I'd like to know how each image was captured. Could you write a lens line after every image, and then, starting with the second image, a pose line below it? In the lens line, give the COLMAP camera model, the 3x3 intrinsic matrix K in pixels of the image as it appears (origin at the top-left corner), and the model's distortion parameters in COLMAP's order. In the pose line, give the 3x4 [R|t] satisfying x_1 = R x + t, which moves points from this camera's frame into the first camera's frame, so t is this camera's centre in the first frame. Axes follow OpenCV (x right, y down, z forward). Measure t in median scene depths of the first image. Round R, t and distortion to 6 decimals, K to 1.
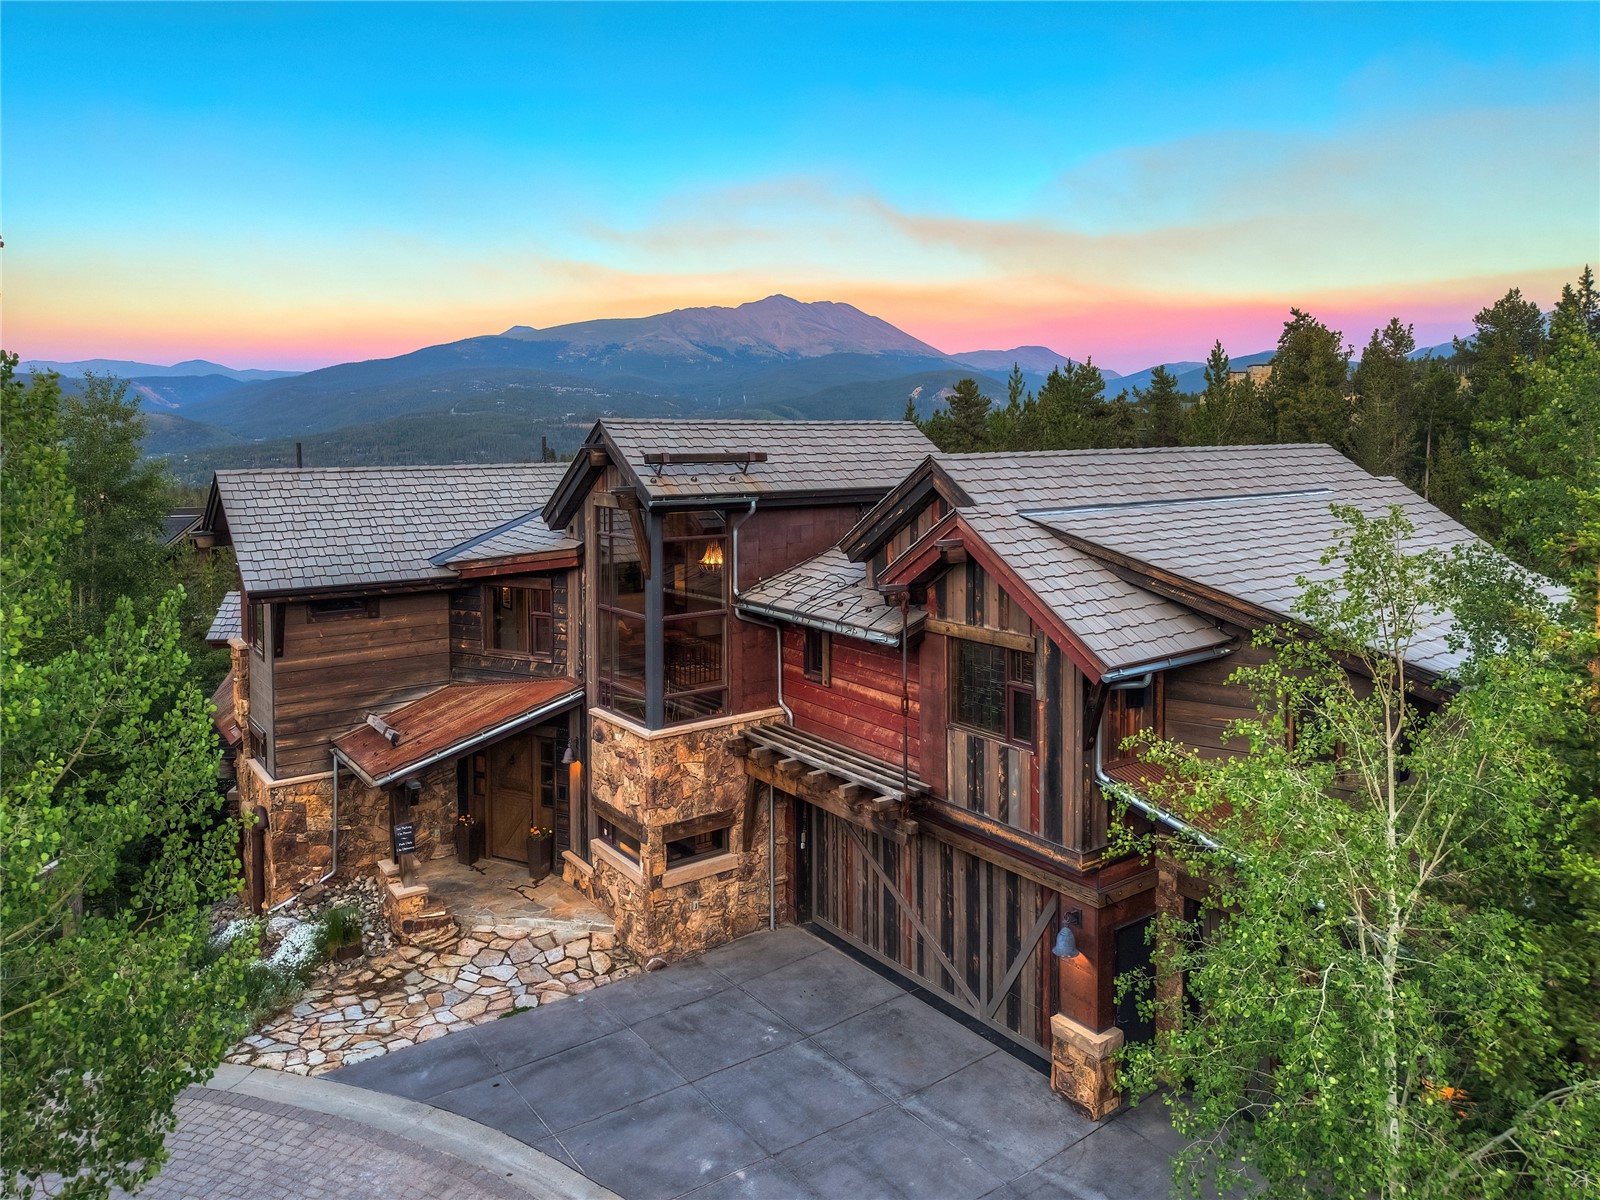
lens RADIAL K [[1105.7, 0, 798.5], [0, 1105.7, 656.0], [0, 0, 1]] dist [-0.001875, 0.061373]
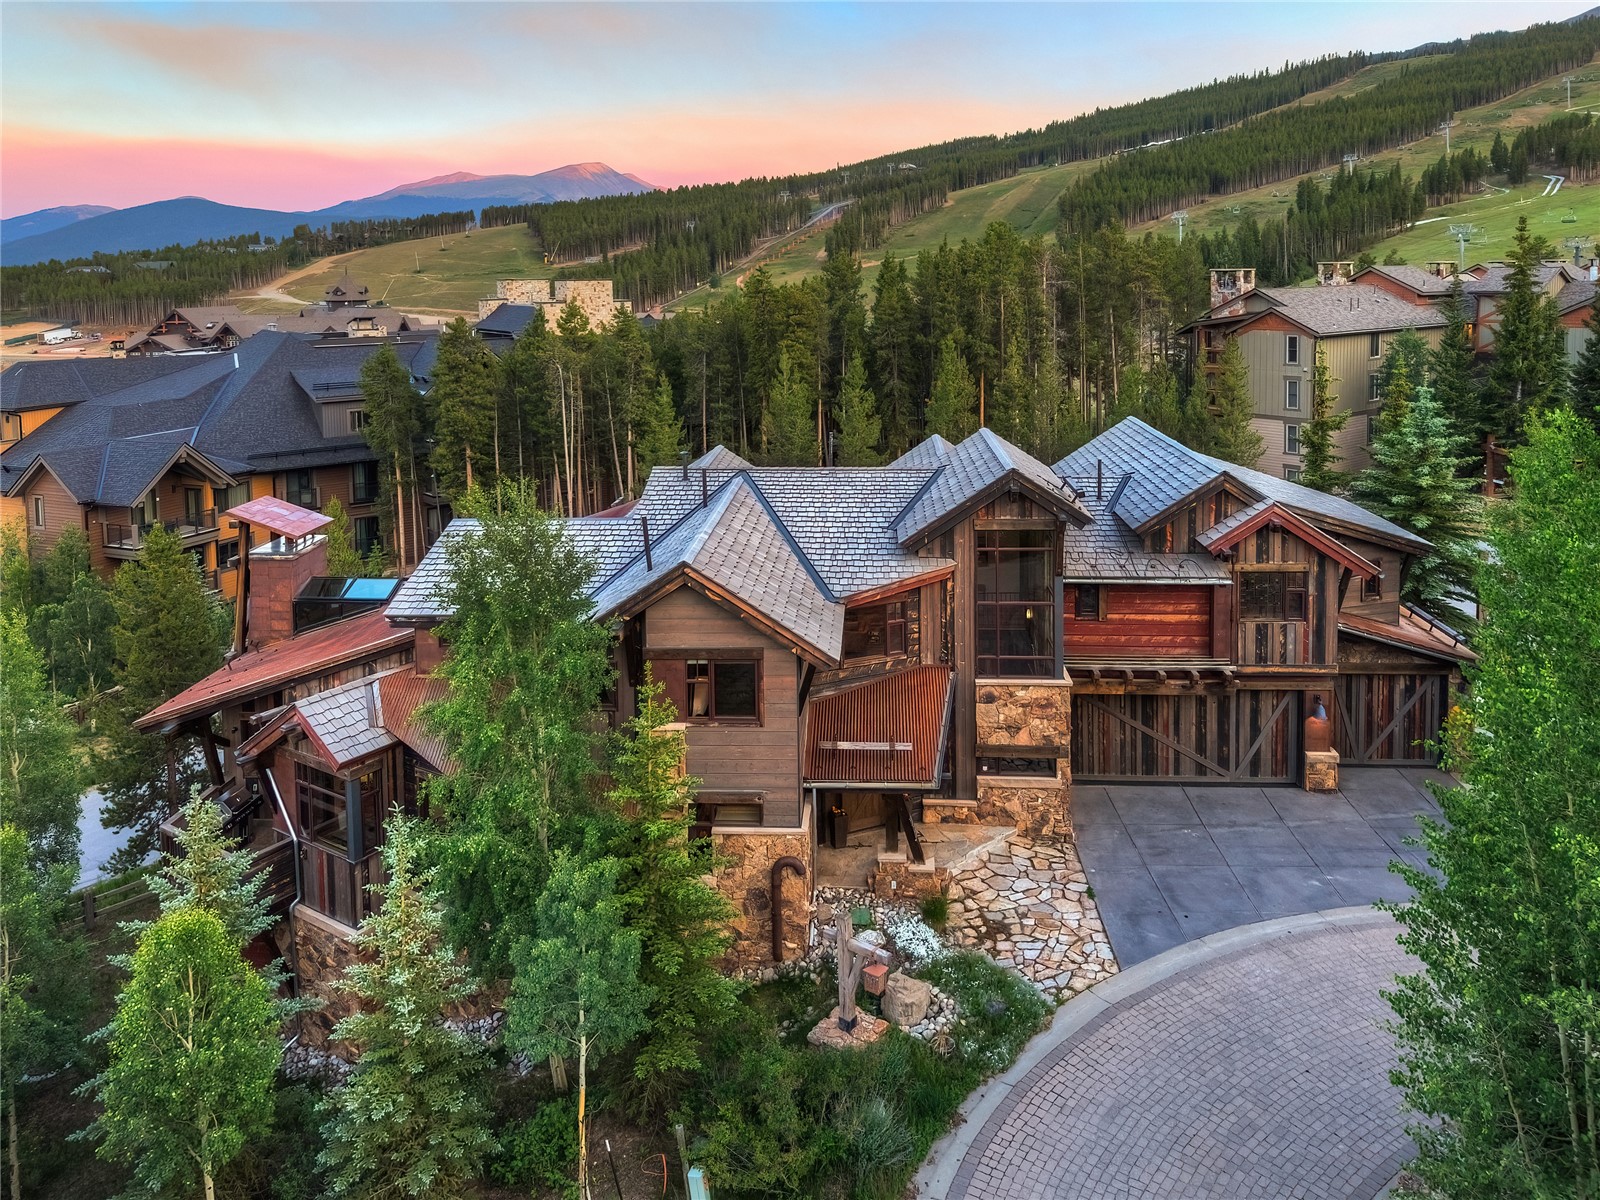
lens RADIAL K [[1108.9, 0, 800.0], [0, 1108.9, 600.0], [0, 0, 1]] dist [0.024200, -0.001125]
pose [[0.623569, -0.216324, 0.751242, -1.460146], [0.165804, 0.975687, 0.143328, -0.306503], [-0.763983, 0.035184, 0.644276, 0.348409]]
